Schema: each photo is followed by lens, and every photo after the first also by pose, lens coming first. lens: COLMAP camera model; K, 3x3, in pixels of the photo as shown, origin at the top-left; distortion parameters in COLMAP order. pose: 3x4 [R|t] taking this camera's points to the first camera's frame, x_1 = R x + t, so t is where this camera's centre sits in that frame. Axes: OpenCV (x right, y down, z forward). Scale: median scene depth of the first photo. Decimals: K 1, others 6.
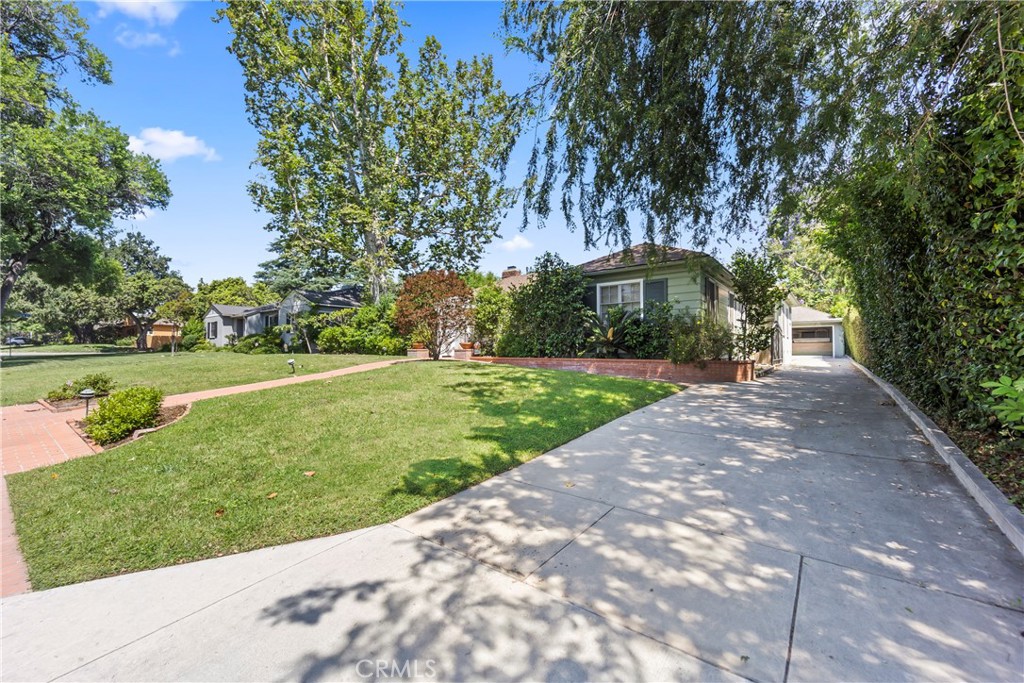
lens RADIAL K [[408.9, 0, 507.1], [0, 408.9, 347.9], [0, 0, 1]] dist [-0.001312, -0.000482]
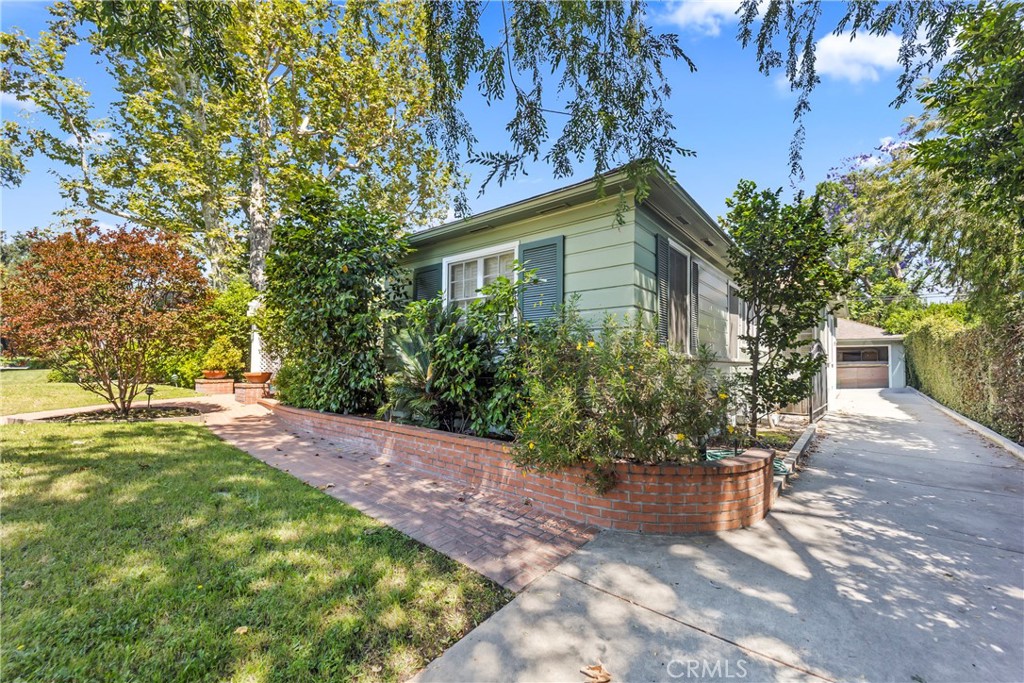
lens RADIAL K [[416.0, 0, 515.1], [0, 416.0, 363.2], [0, 0, 1]] dist [0.000448, -0.000017]
pose [[0.999678, 0.011254, -0.022722, 0.303104], [-0.011181, 0.999932, 0.003335, -0.035404], [0.022758, -0.003080, 0.999736, 0.494031]]
